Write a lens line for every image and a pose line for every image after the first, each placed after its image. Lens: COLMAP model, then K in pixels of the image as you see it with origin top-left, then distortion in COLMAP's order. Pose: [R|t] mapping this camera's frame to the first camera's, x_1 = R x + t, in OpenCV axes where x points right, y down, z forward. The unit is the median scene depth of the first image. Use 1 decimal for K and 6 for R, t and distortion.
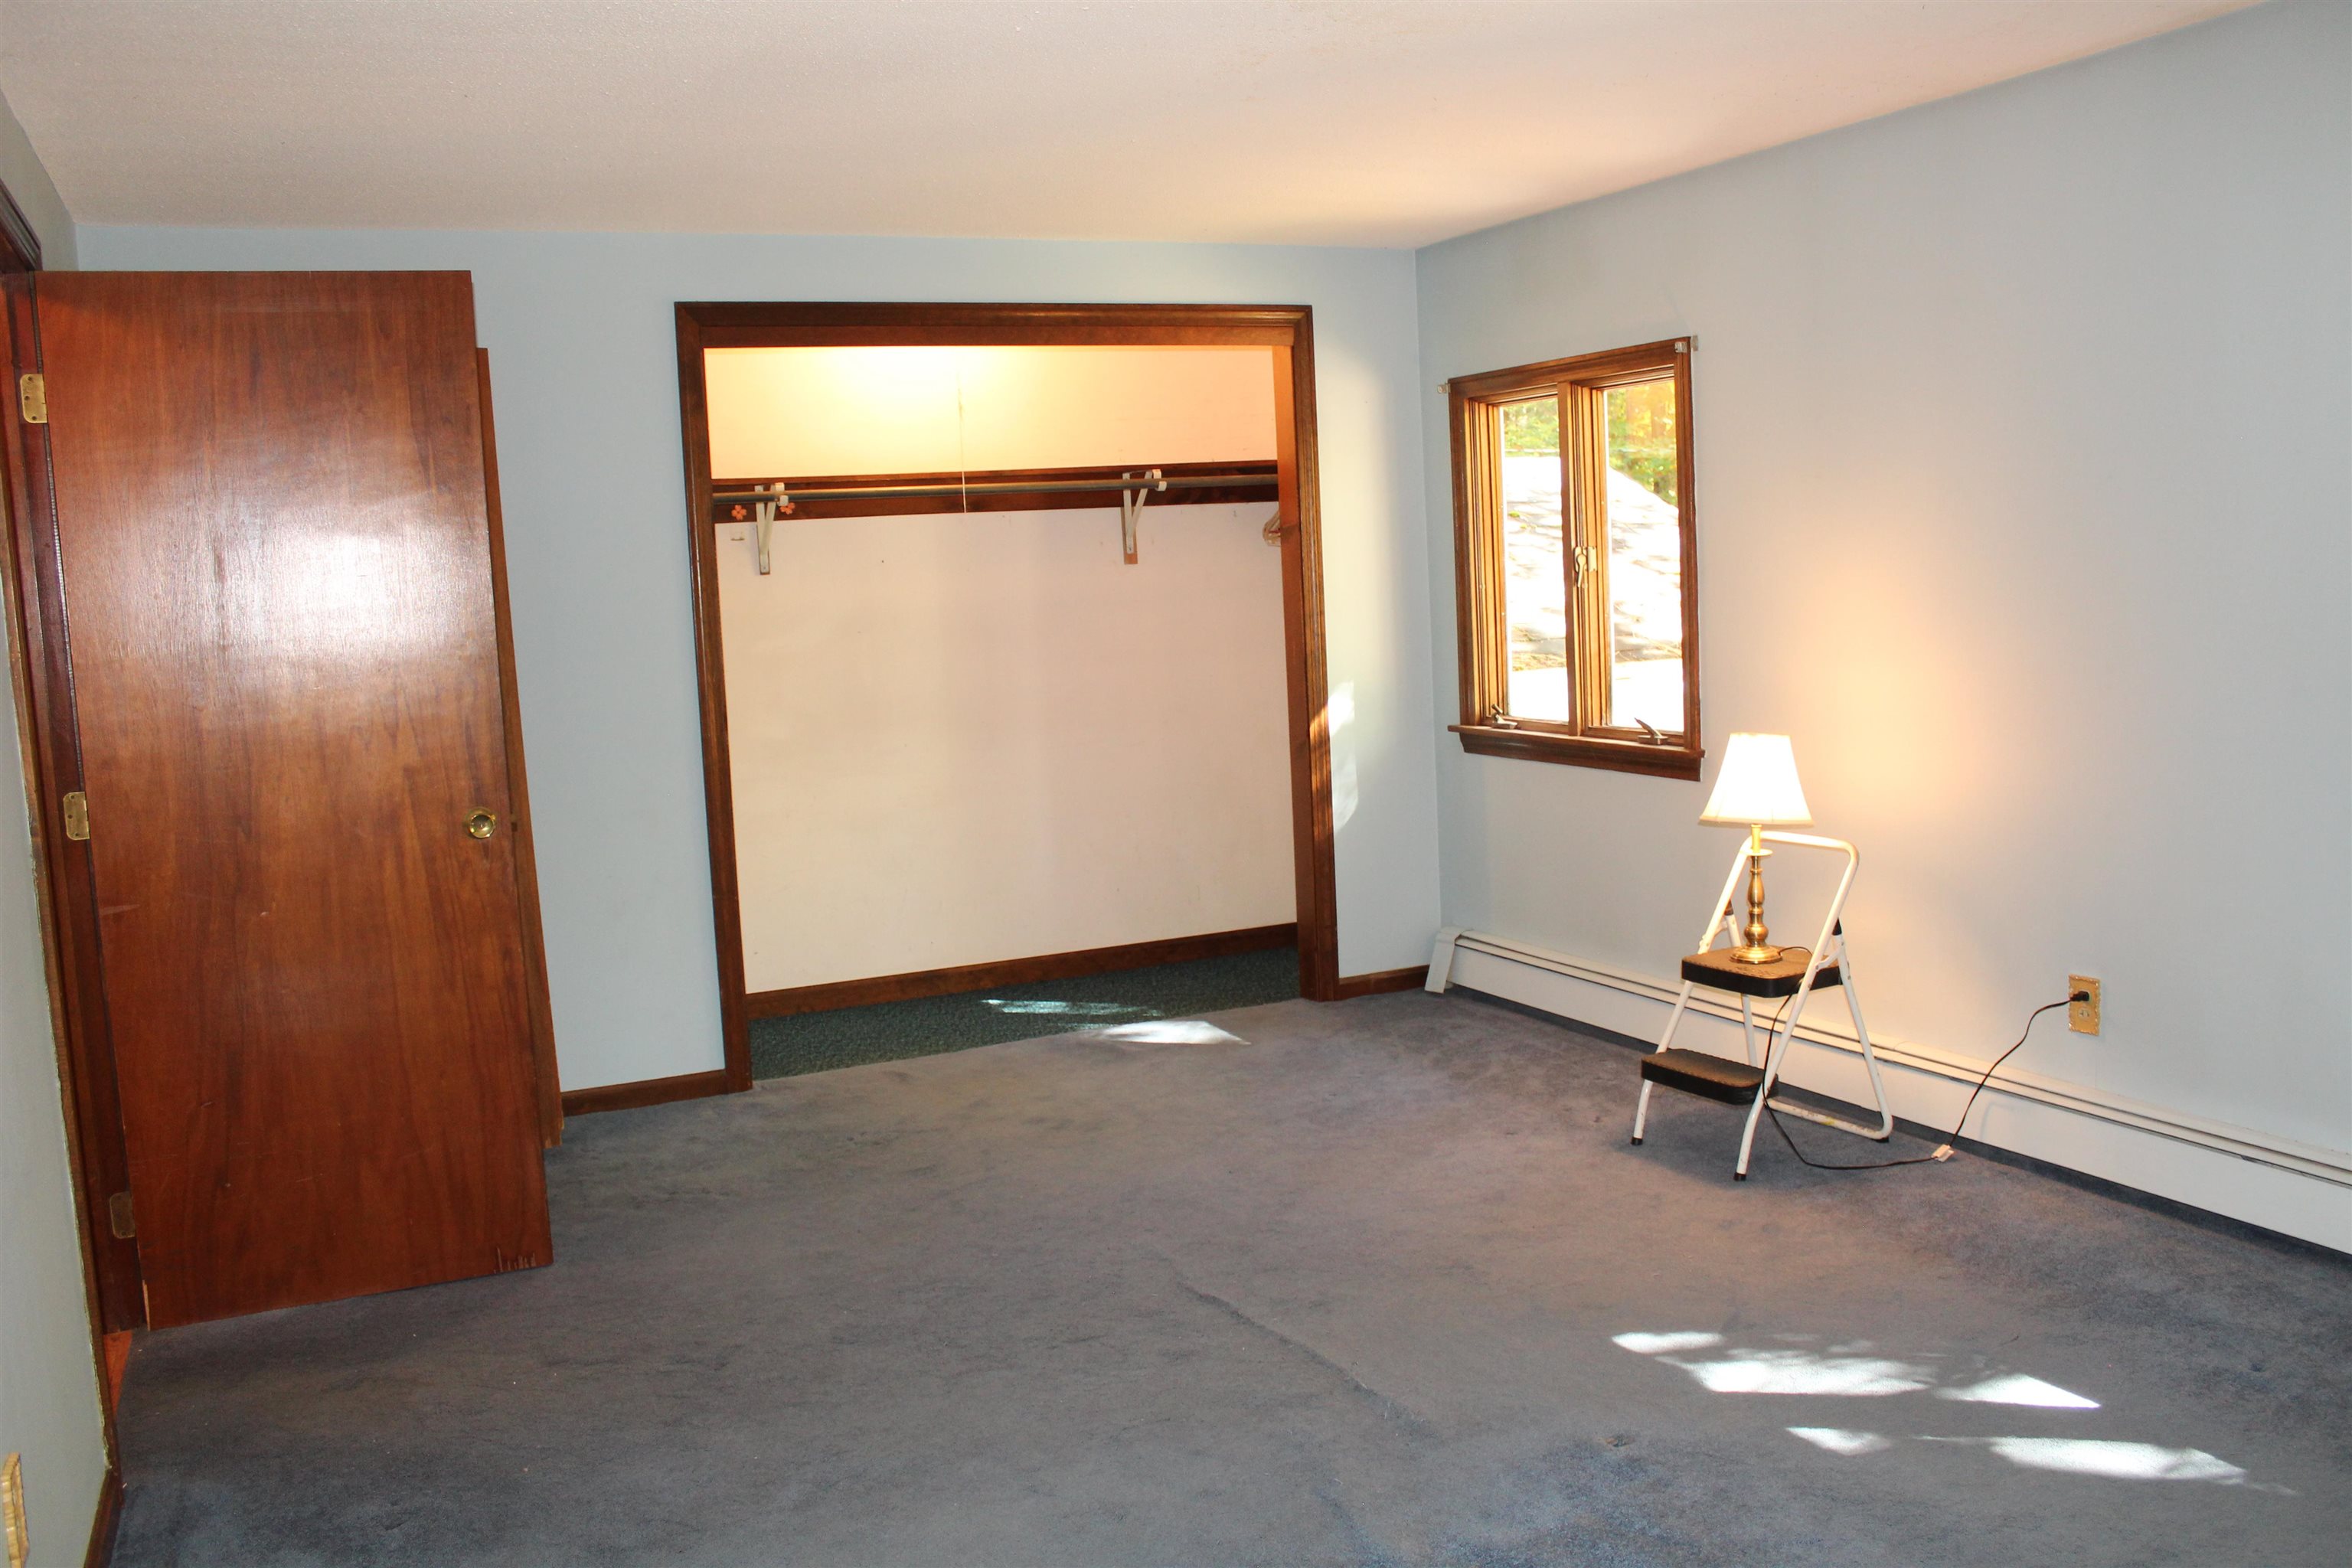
lens RADIAL K [[2064.7, 0, 1179.6], [0, 2064.7, 781.9], [0, 0, 1]] dist [-0.143176, 0.123591]
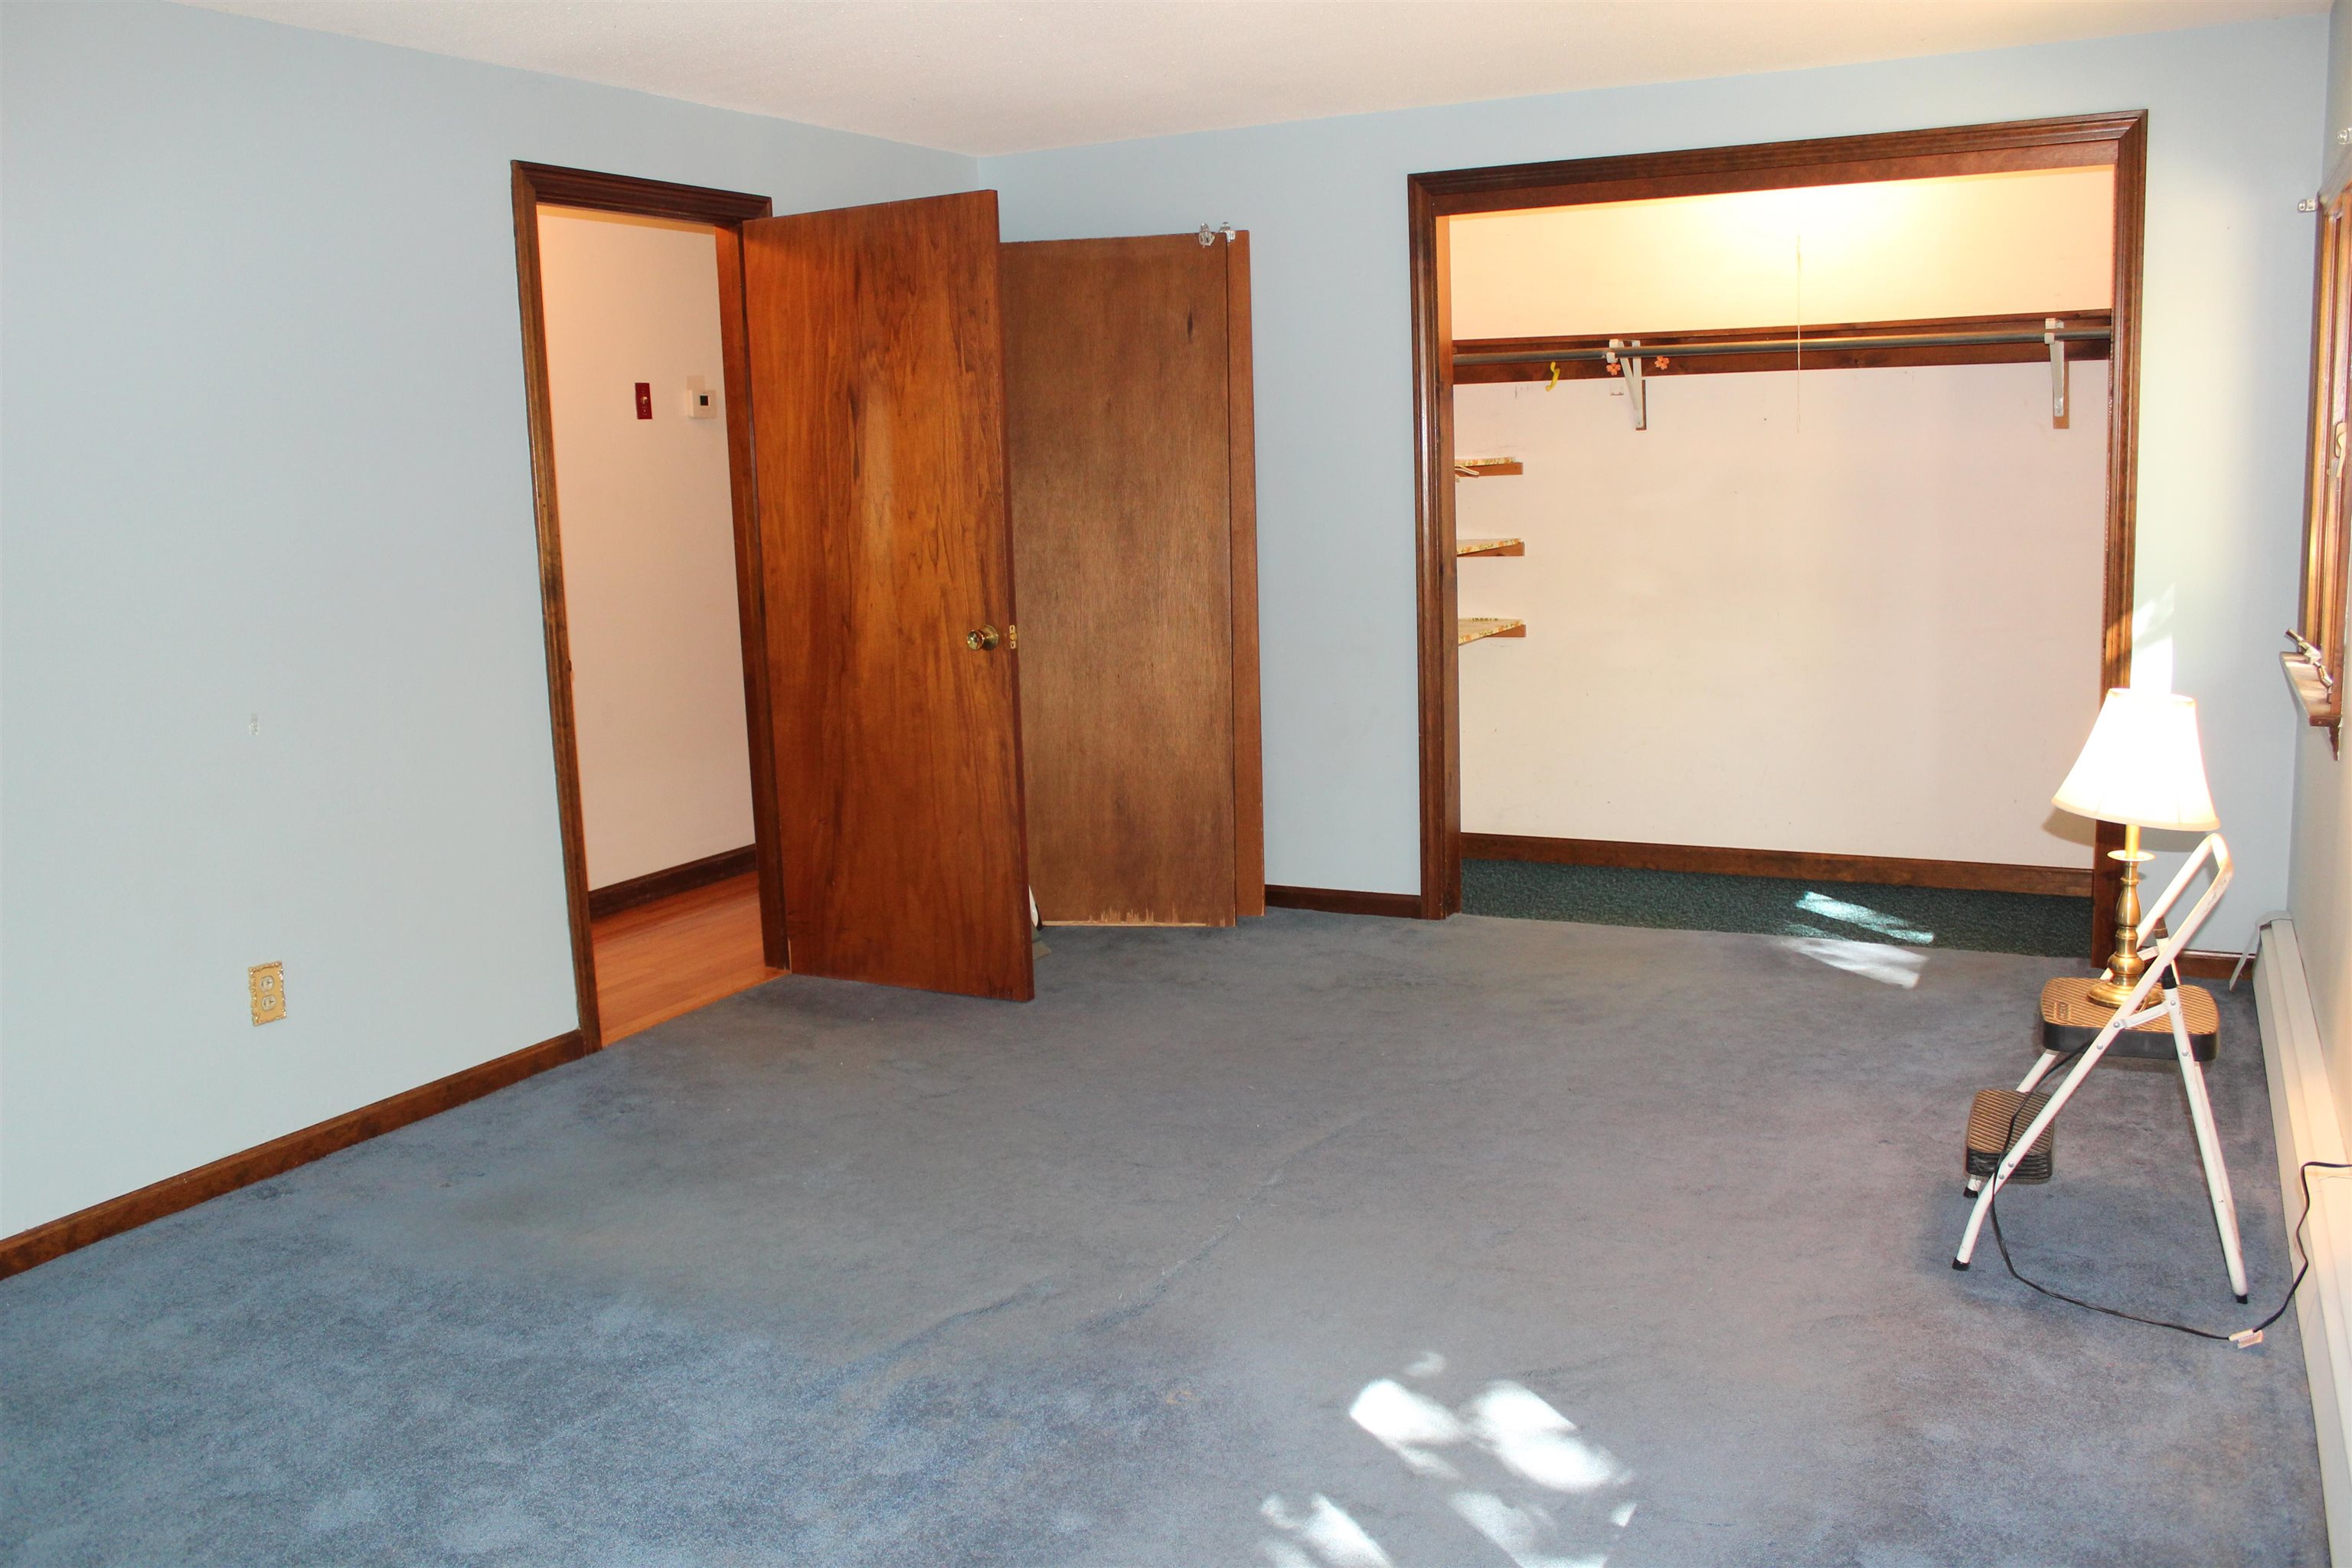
lens RADIAL K [[2064.7, 0, 1179.0], [0, 2064.7, 783.9], [0, 0, 1]] dist [-0.143176, 0.123591]
pose [[0.588523, 0.154917, -0.793499, 0.557194], [-0.080135, 0.987815, 0.133418, -0.052195], [0.804499, -0.014932, 0.593766, 0.257201]]
